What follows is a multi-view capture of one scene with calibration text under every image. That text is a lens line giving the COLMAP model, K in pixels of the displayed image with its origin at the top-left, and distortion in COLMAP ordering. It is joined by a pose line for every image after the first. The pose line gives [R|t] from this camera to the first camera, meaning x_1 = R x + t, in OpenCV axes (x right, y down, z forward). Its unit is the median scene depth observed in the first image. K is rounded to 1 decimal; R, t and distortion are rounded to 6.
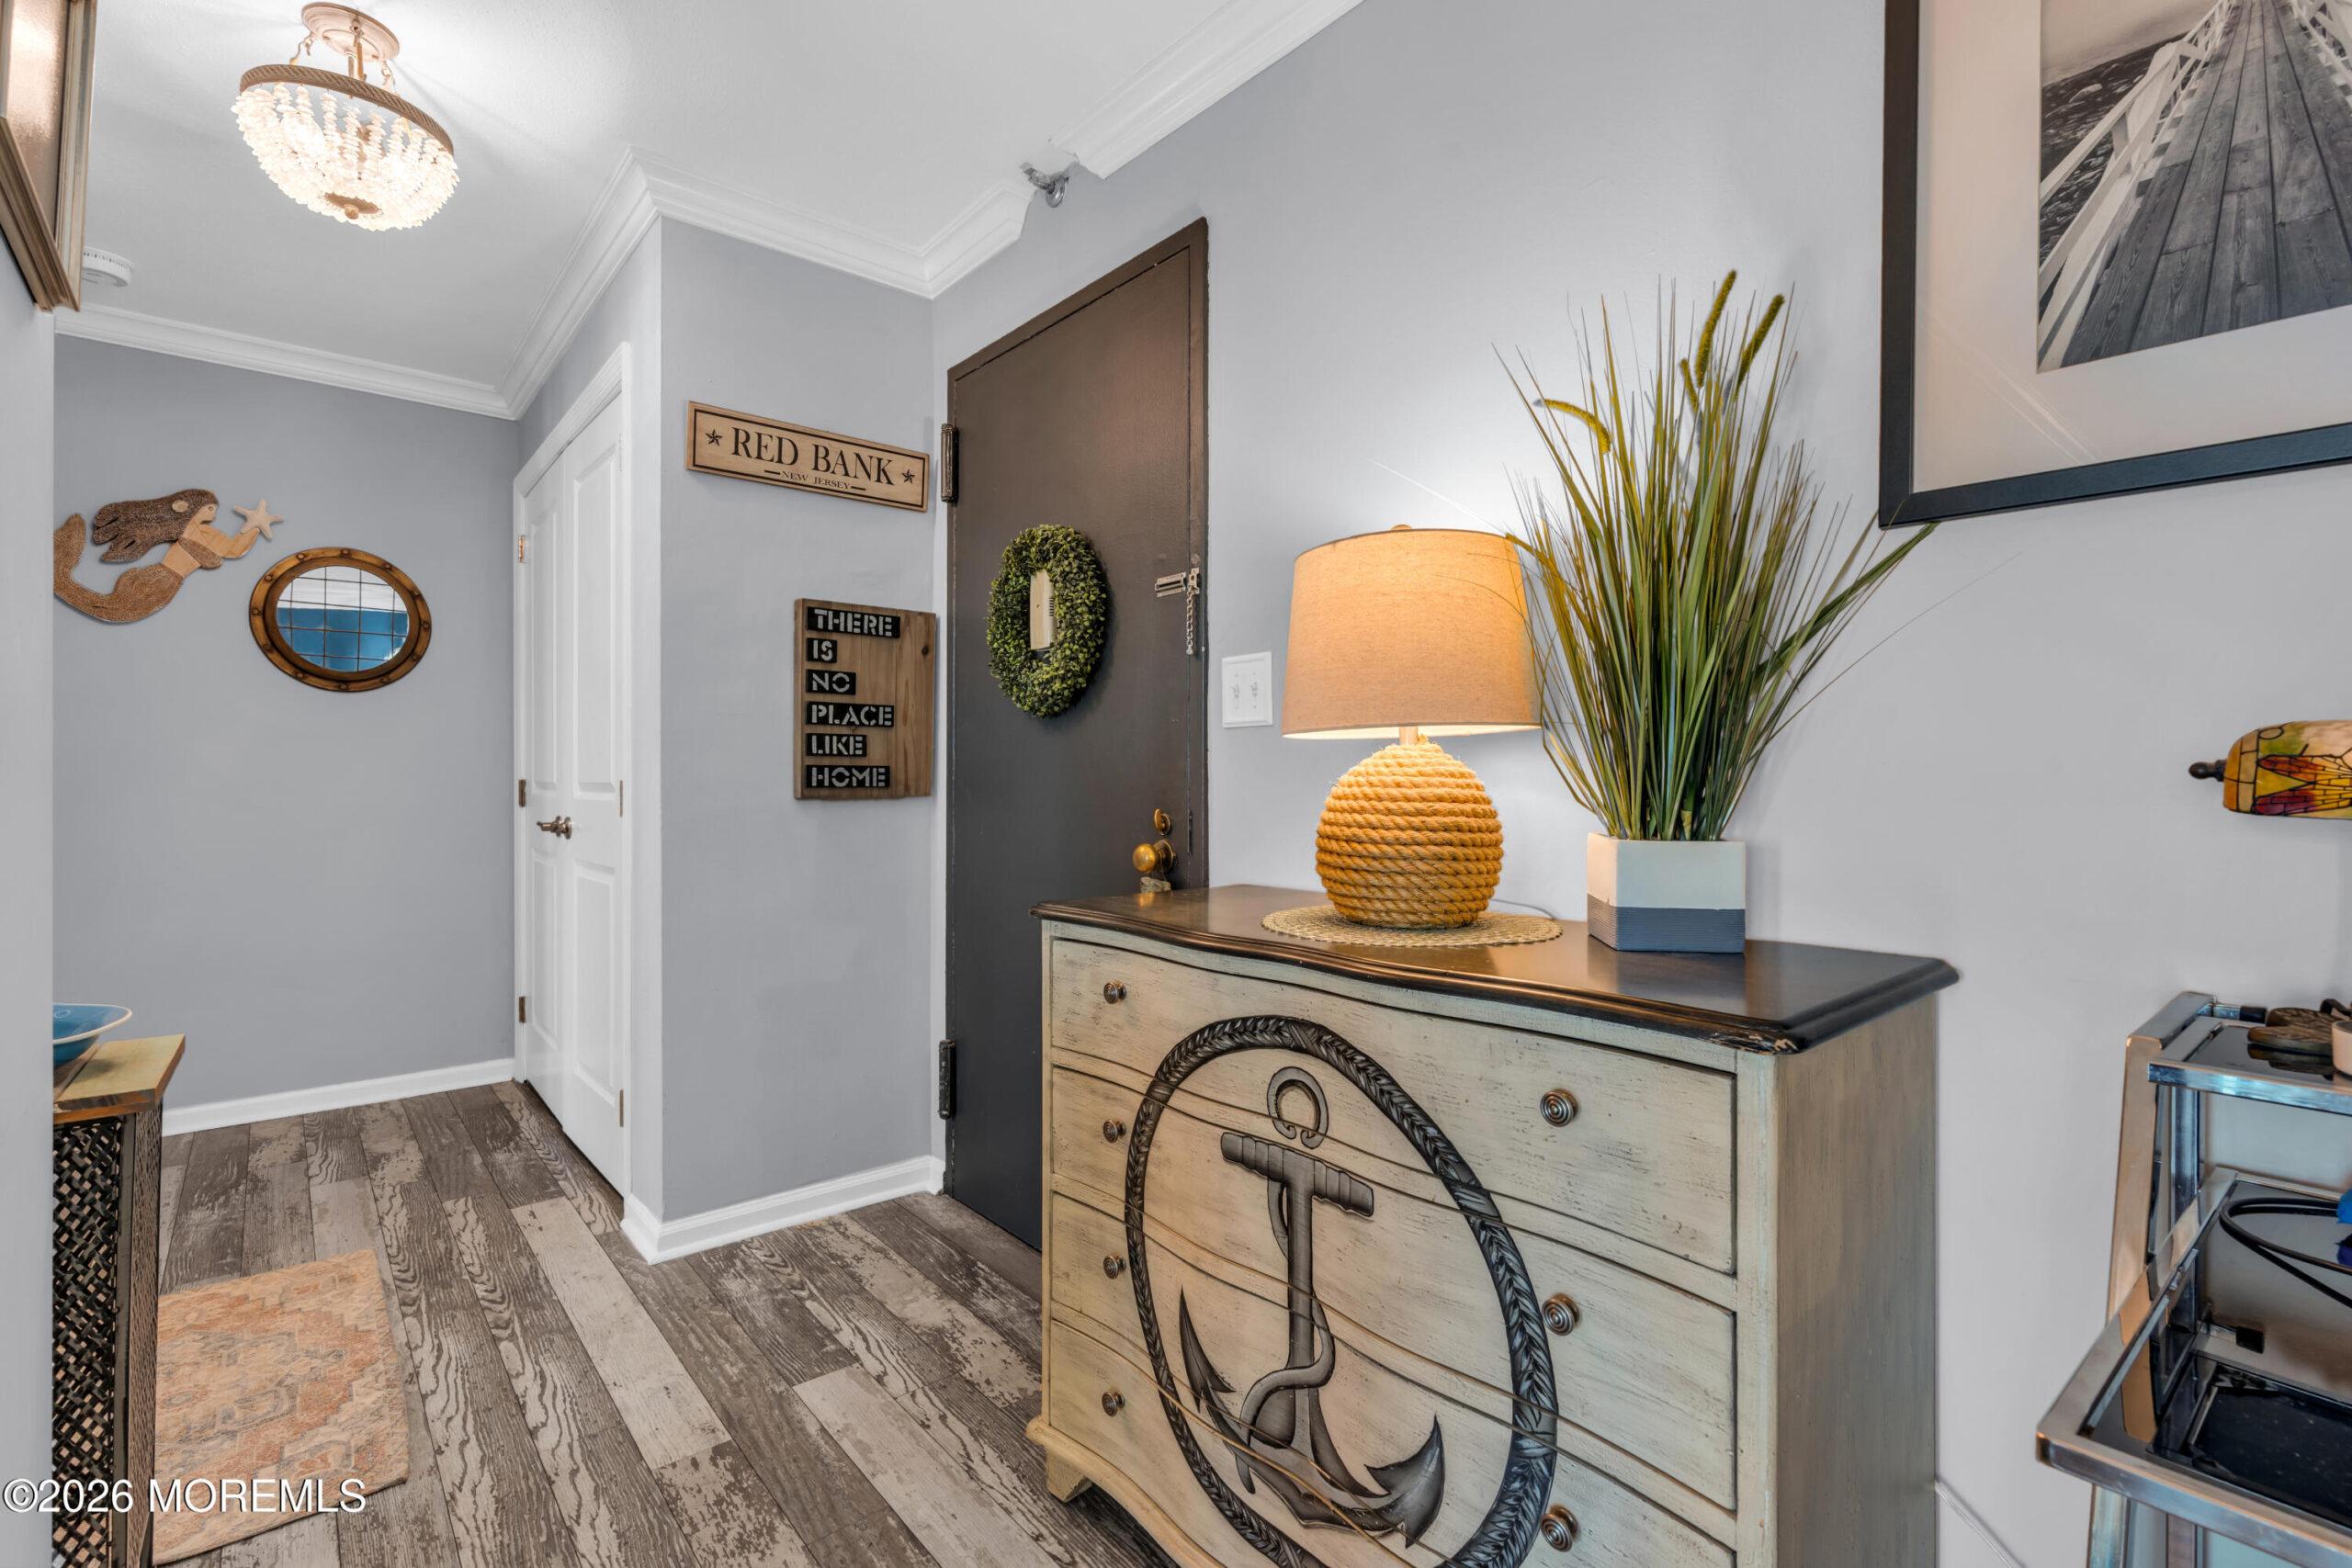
lens RADIAL K [[1052.3, 0, 1172.8], [0, 1052.3, 774.2], [0, 0, 1]] dist [-0.009916, 0.003887]
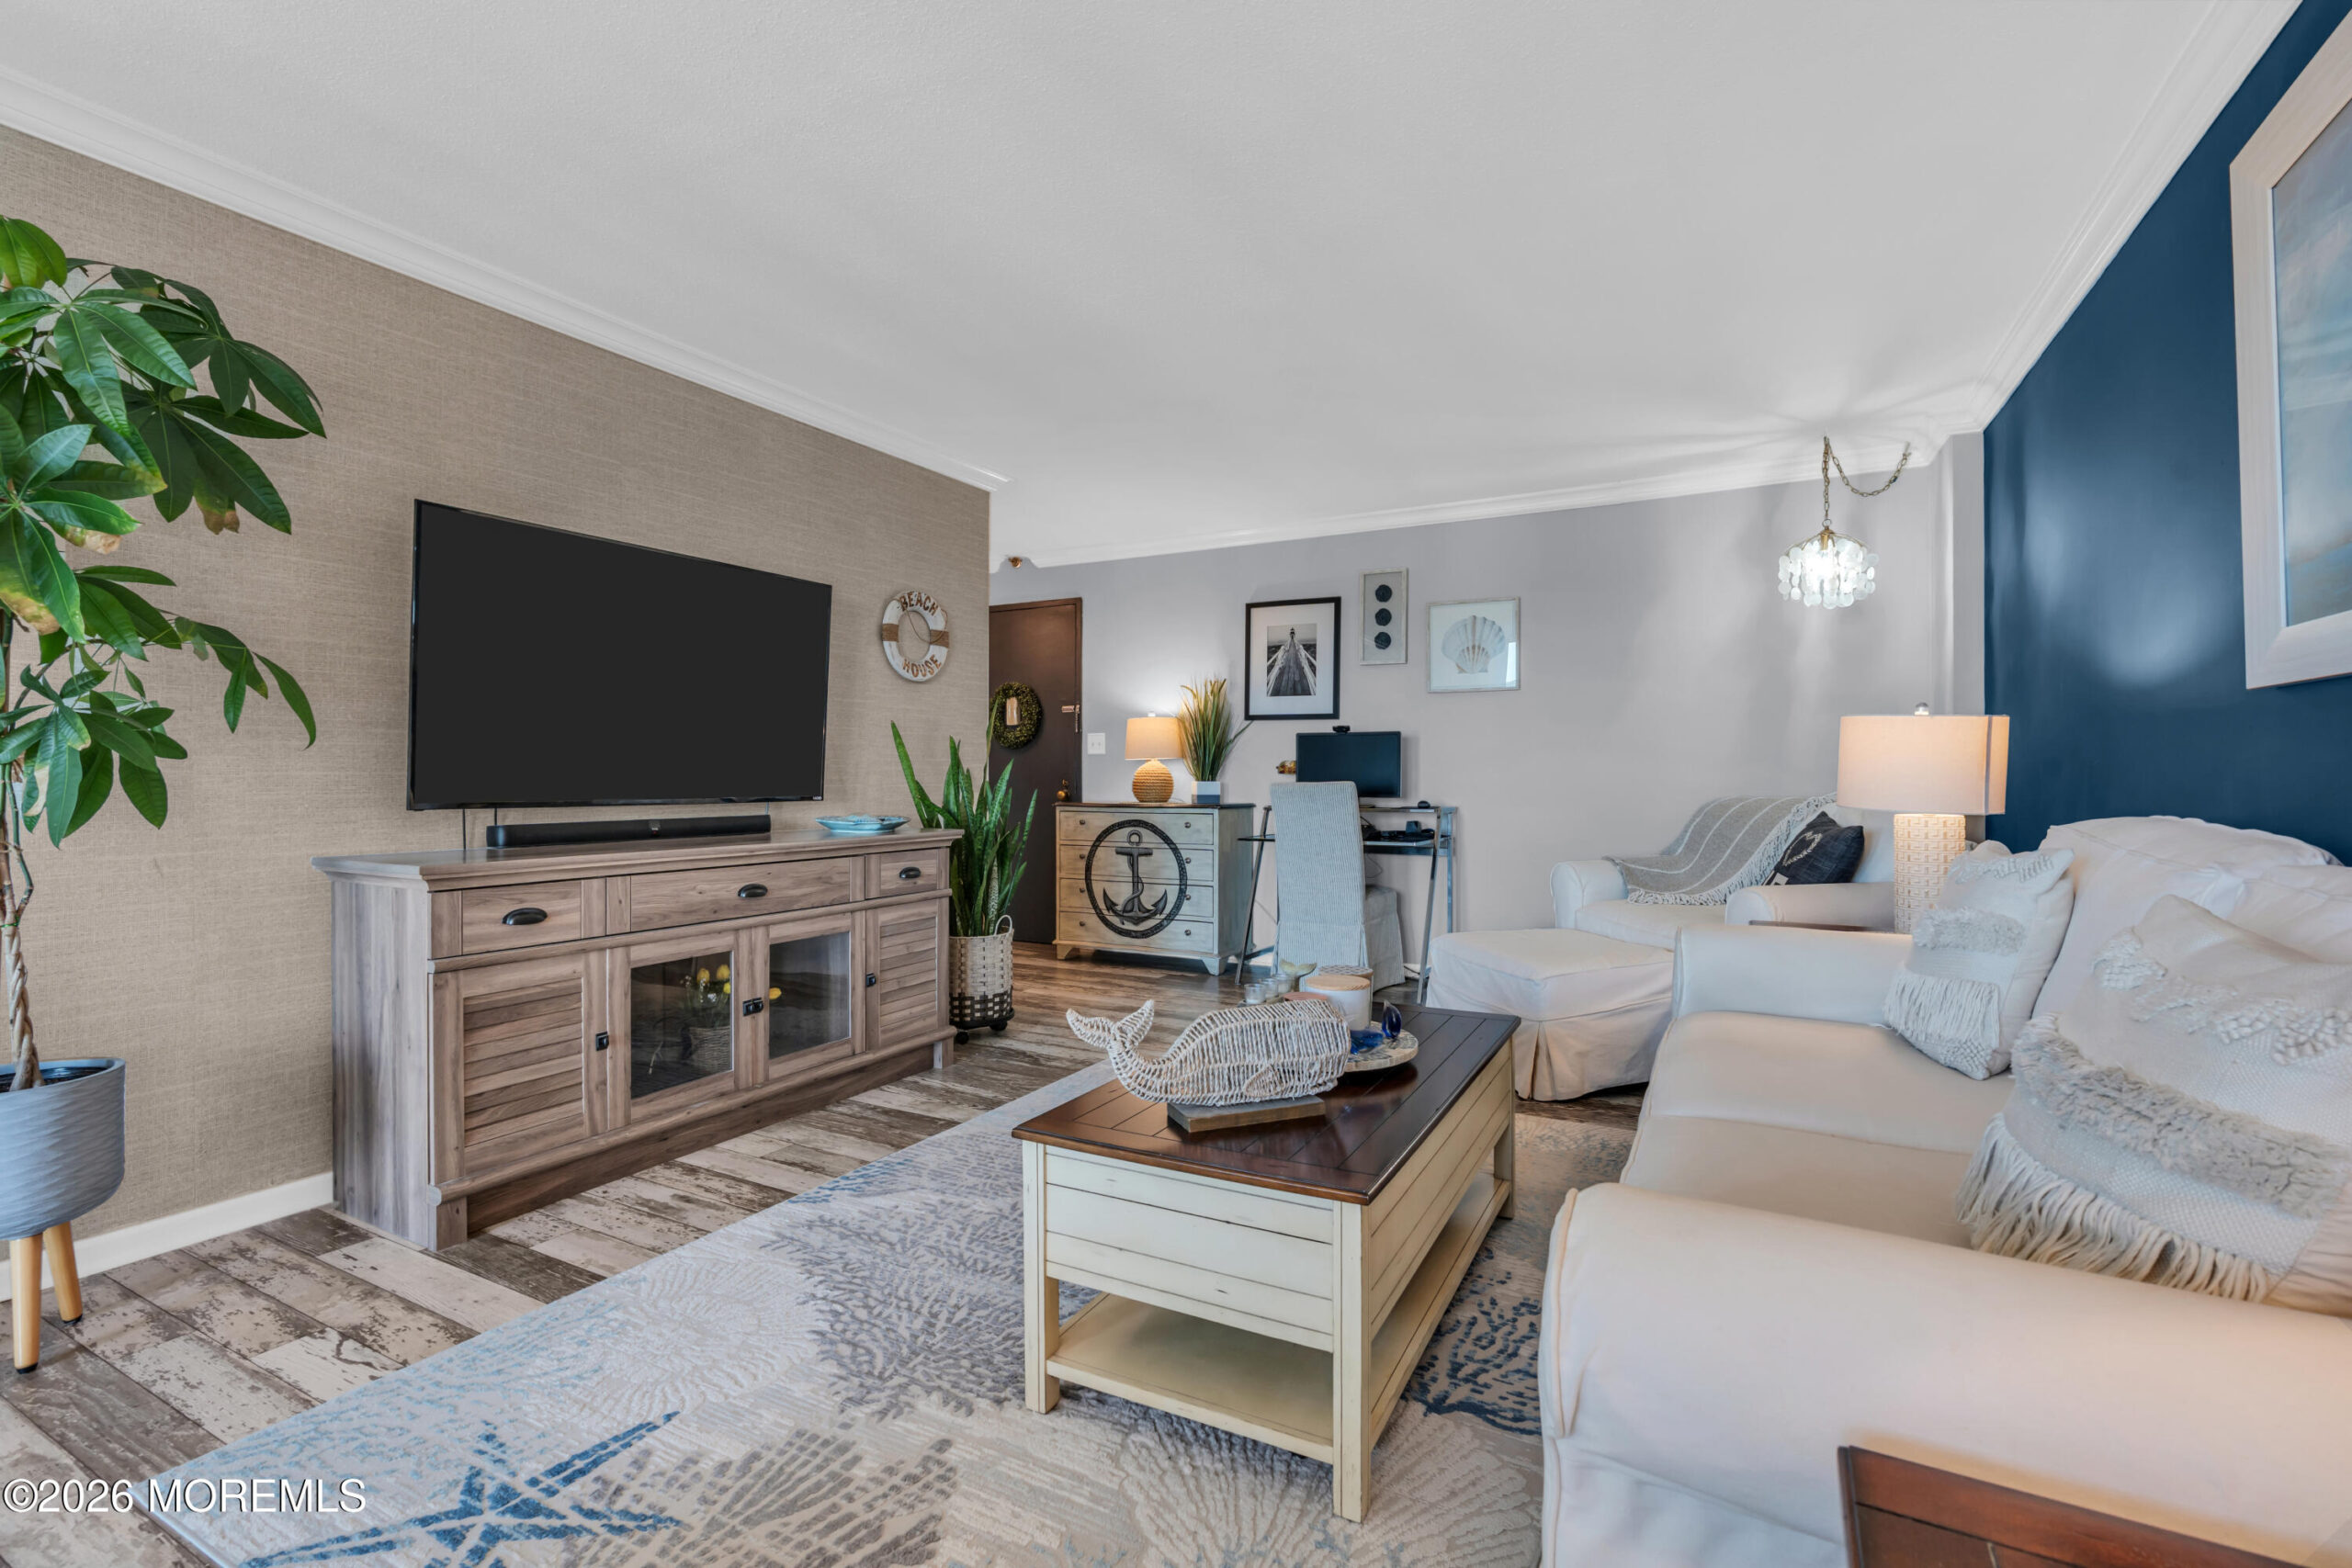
lens RADIAL K [[1052.3, 0, 1169.3], [0, 1052.3, 780.1], [0, 0, 1]] dist [-0.009916, 0.003887]
pose [[0.934824, -0.002550, 0.355103, -1.036169], [-0.001207, 0.999946, 0.010357, 0.001584], [-0.355110, -0.010111, 0.934770, -2.550023]]
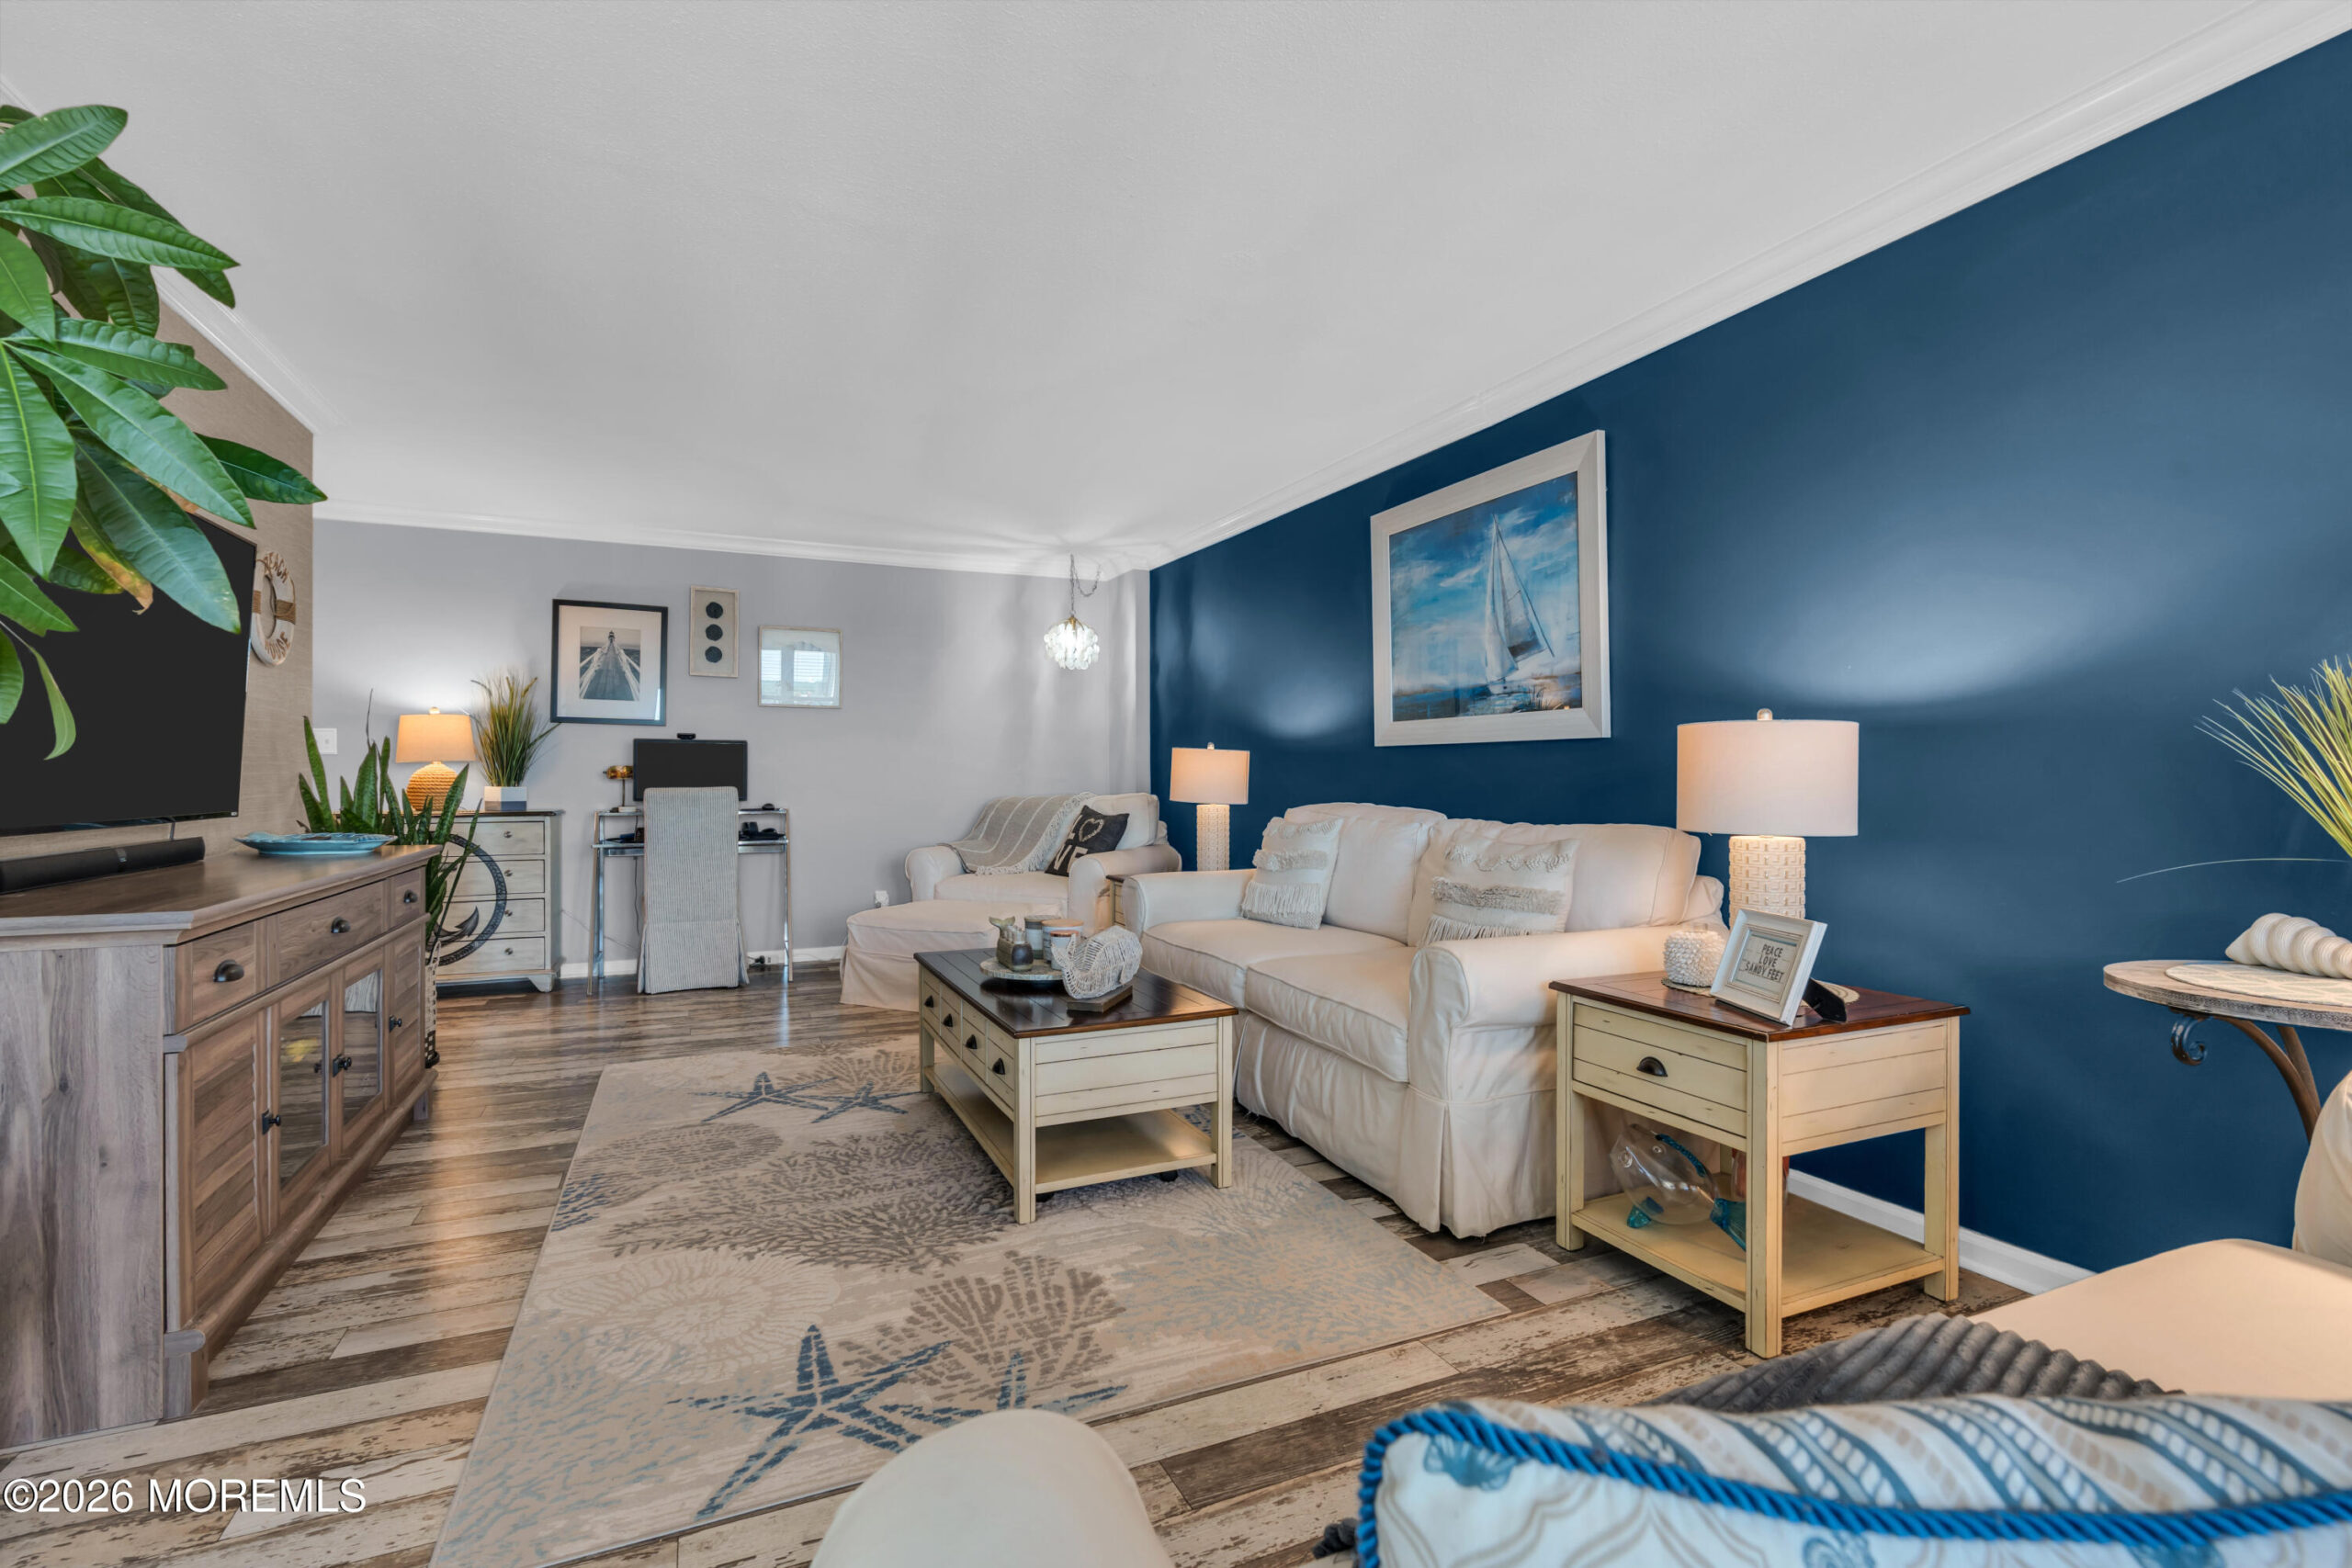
lens RADIAL K [[1052.3, 0, 1167.3], [0, 1052.3, 775.5], [0, 0, 1]] dist [-0.009916, 0.003887]
pose [[0.283677, 0.000604, 0.958920, -2.194561], [-0.008293, 0.999964, 0.001823, -0.015325], [-0.958884, -0.008469, 0.283671, -2.158800]]
